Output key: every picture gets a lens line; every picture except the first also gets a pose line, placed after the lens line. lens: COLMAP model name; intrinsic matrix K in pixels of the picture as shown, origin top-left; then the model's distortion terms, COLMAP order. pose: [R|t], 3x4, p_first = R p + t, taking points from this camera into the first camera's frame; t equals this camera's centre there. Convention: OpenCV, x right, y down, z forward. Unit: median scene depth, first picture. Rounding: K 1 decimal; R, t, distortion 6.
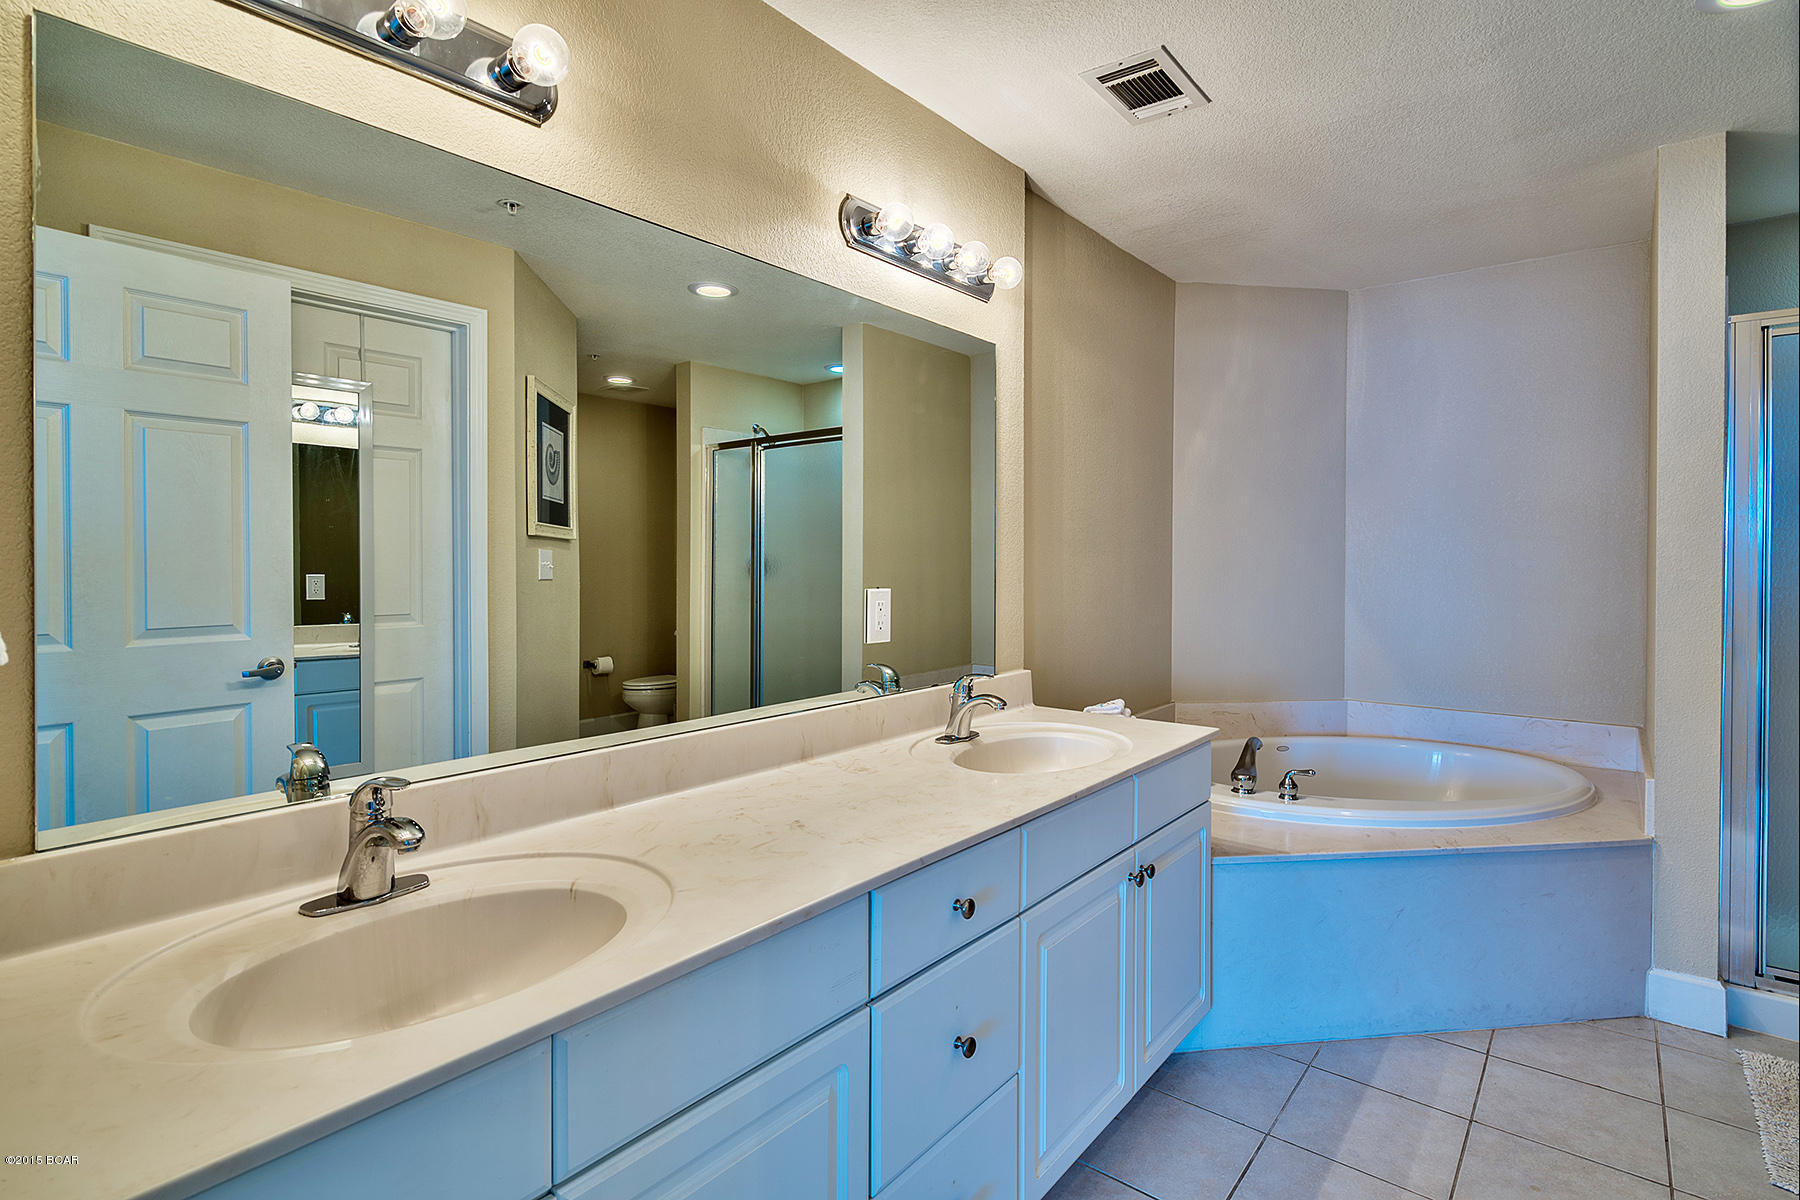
lens RADIAL K [[890.6, 0, 892.6], [0, 890.6, 582.1], [0, 0, 1]] dist [-0.002105, -0.000383]
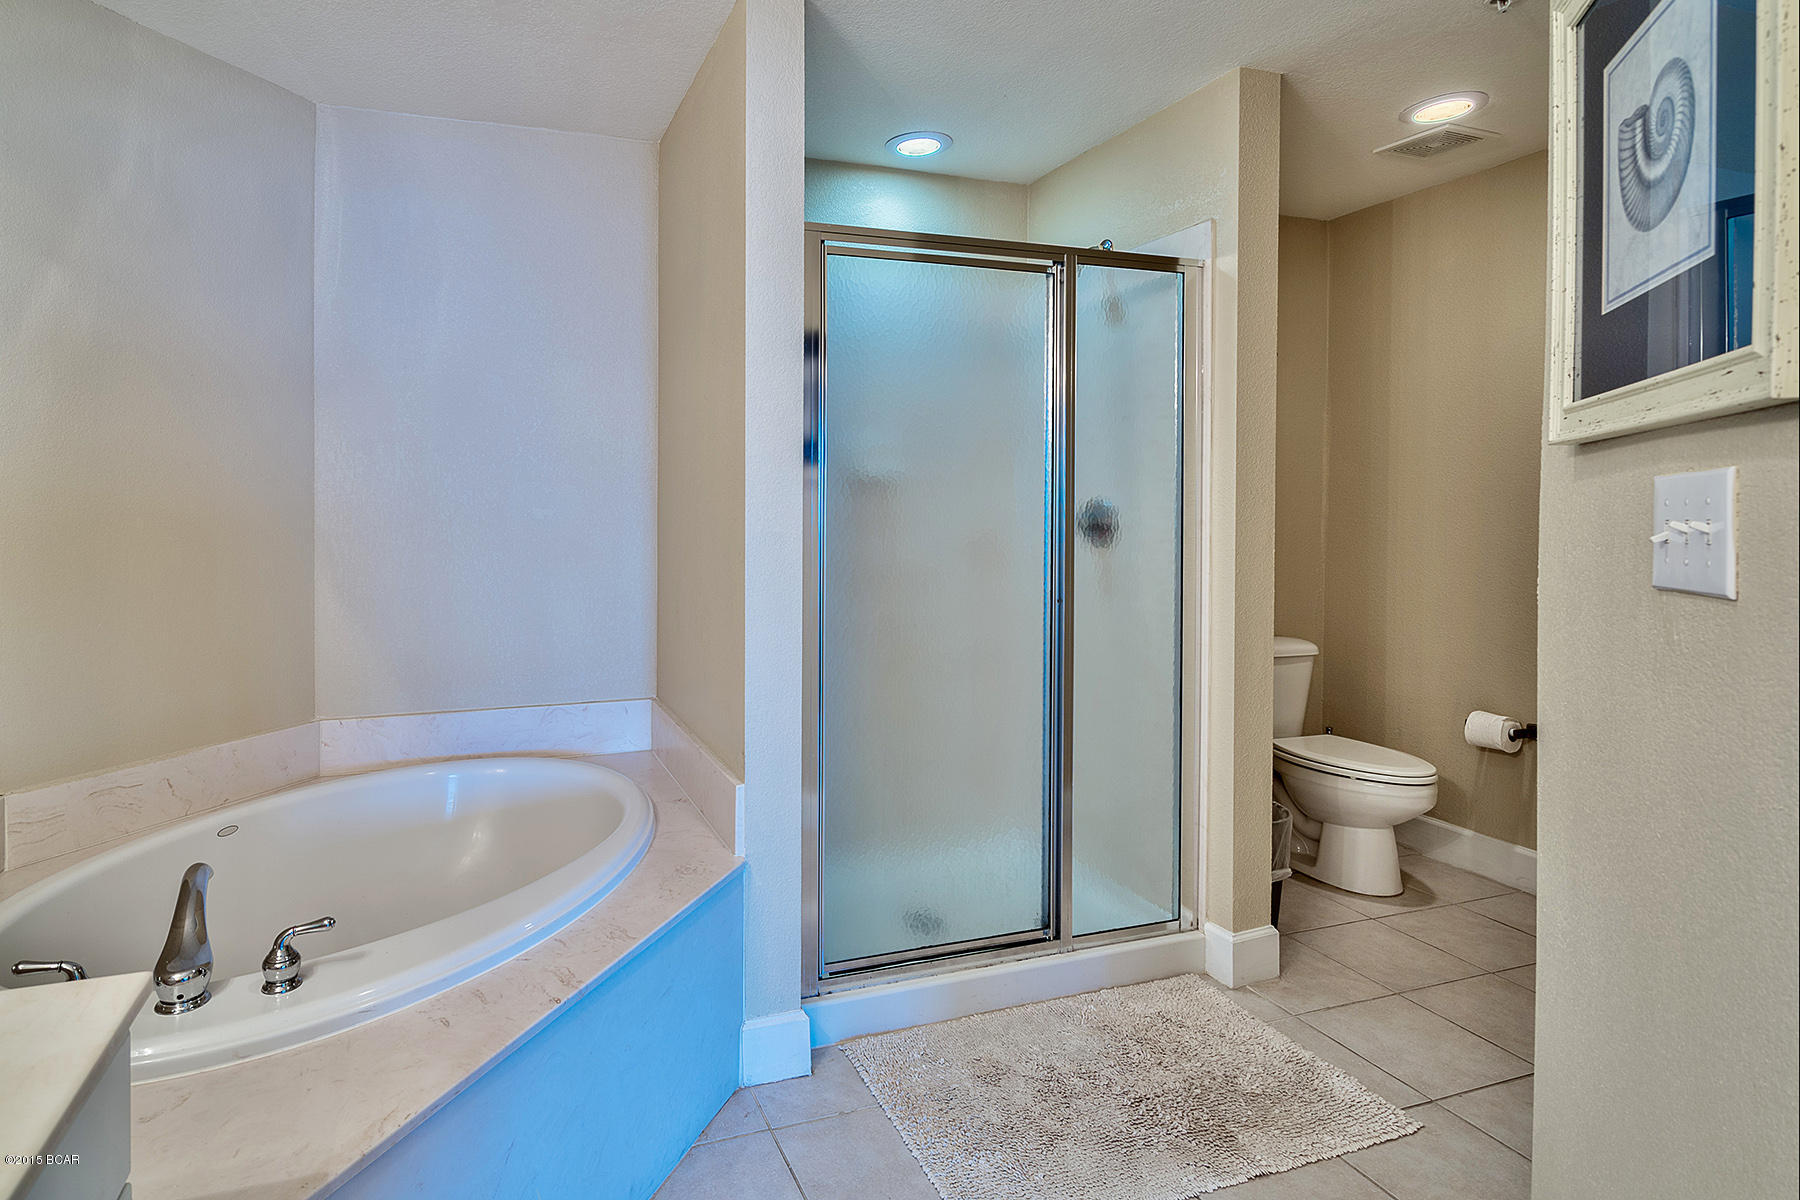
lens RADIAL K [[919.5, 0, 758.6], [0, 919.5, 508.5], [0, 0, 1]] dist [-0.003395, -0.000733]
pose [[0.542200, -0.005357, 0.840232, 0.152993], [0.023967, 0.999671, -0.009093, -0.015736], [-0.839908, 0.025068, 0.542150, 0.475102]]
